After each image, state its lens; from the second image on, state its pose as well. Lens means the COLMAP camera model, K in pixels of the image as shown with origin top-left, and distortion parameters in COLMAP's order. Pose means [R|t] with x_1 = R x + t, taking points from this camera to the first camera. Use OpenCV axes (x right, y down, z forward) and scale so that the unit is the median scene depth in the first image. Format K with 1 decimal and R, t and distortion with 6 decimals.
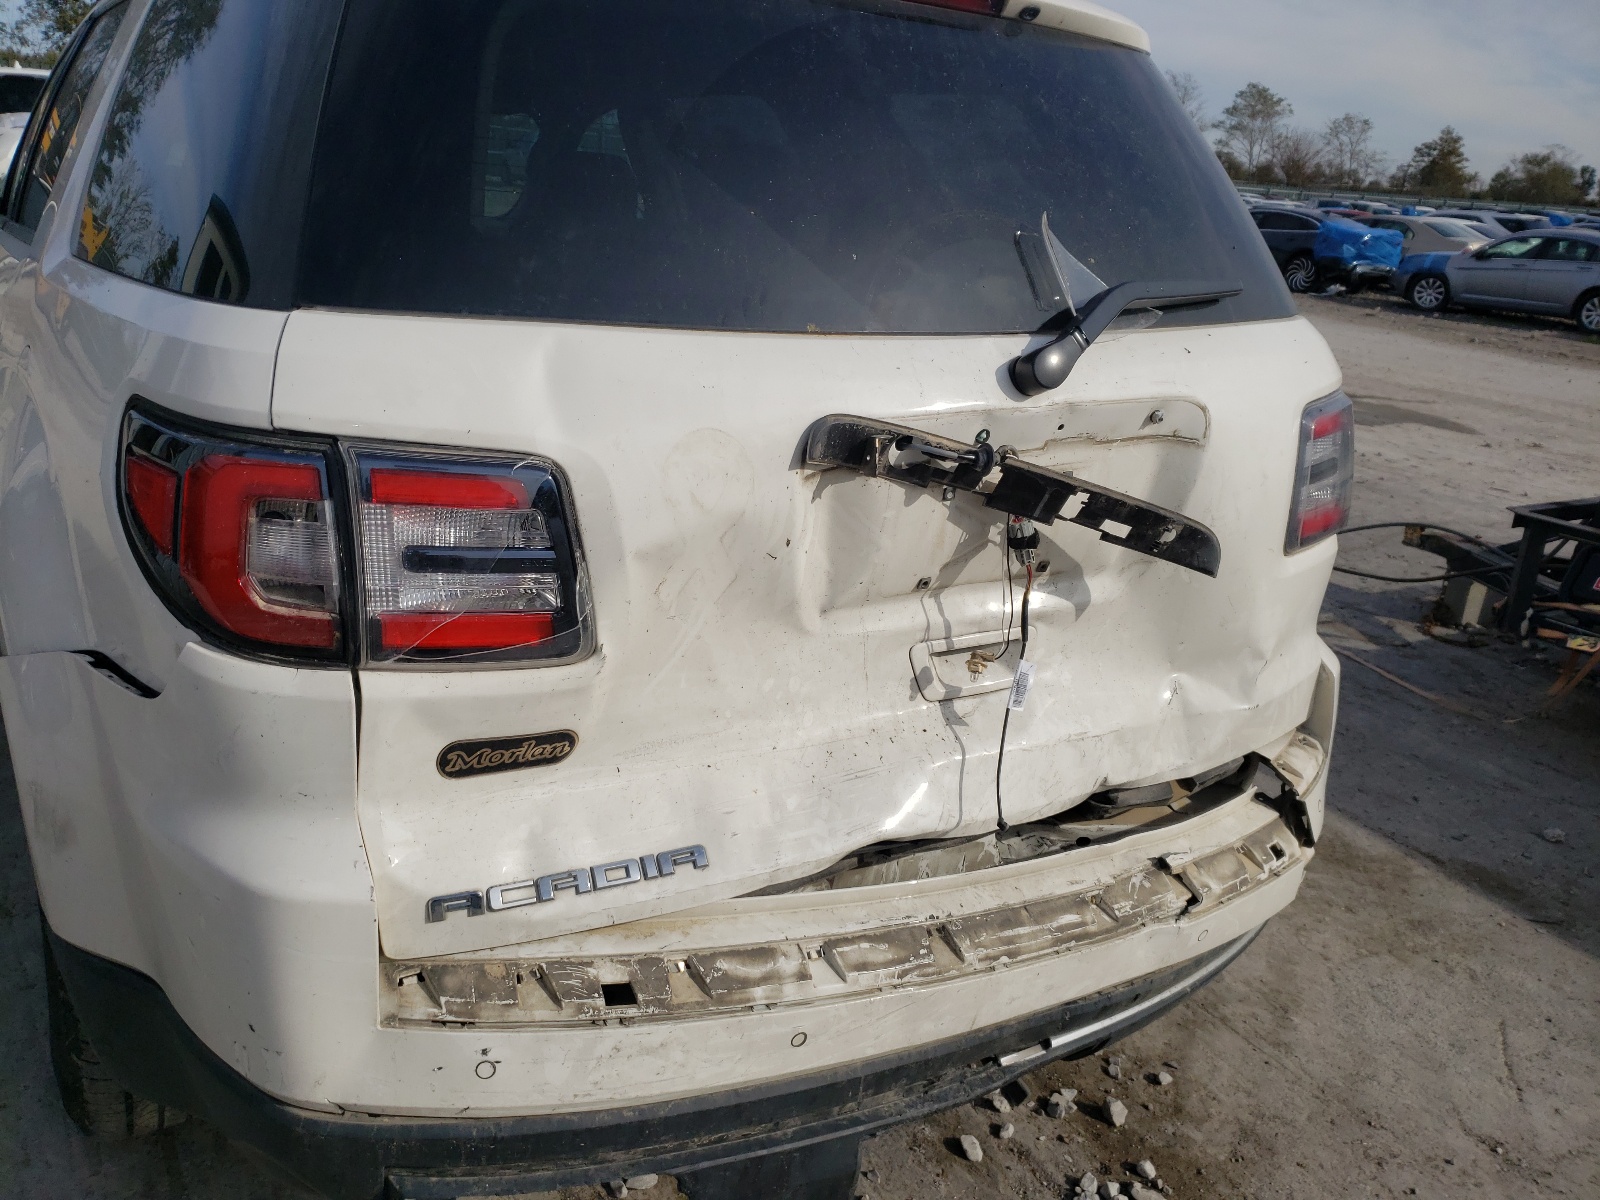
lens RADIAL K [[1191.7, 0, 799.8], [0, 1191.7, 606.2], [0, 0, 1]] dist [0.008911, 0.000689]
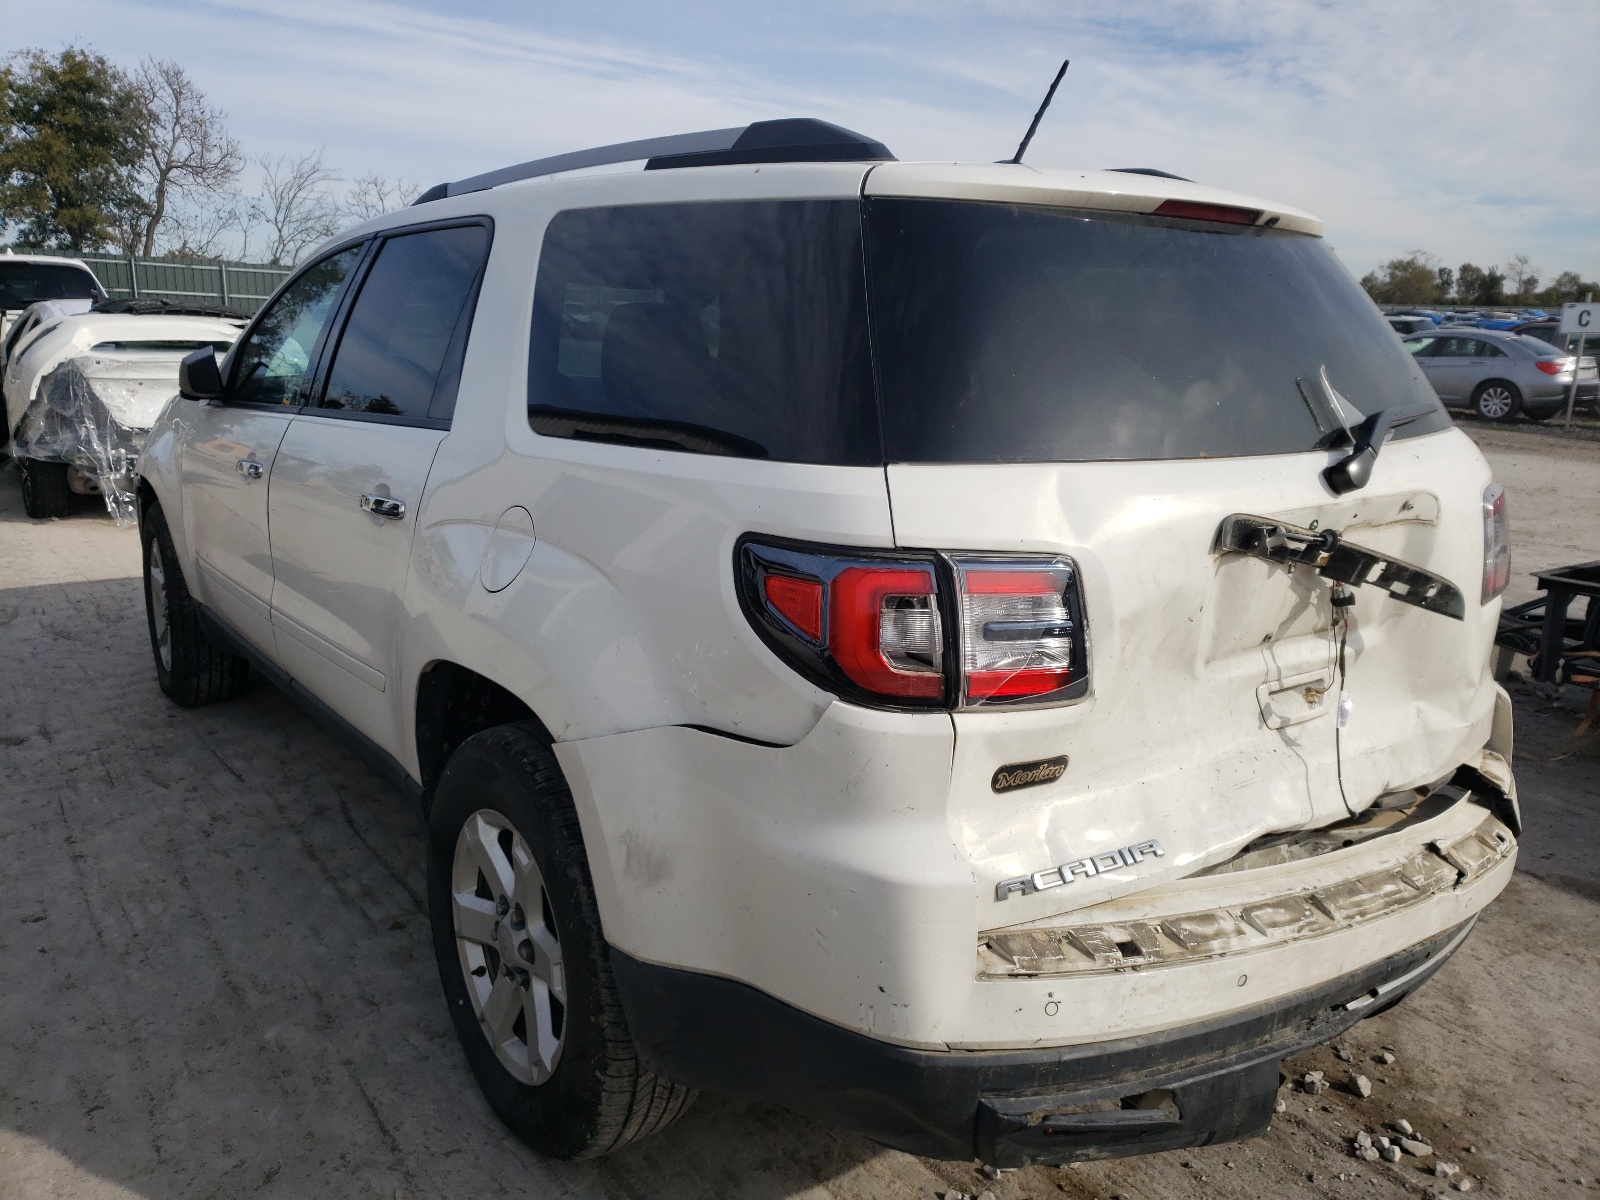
lens RADIAL K [[1205.9, 0, 800.4], [0, 1205.9, 592.1], [0, 0, 1]] dist [-0.040078, 0.056878]
pose [[0.996322, -0.062561, 0.058554, -0.509185], [0.068833, 0.991312, -0.112085, 0.046912], [-0.051033, 0.115703, 0.991972, -0.327265]]
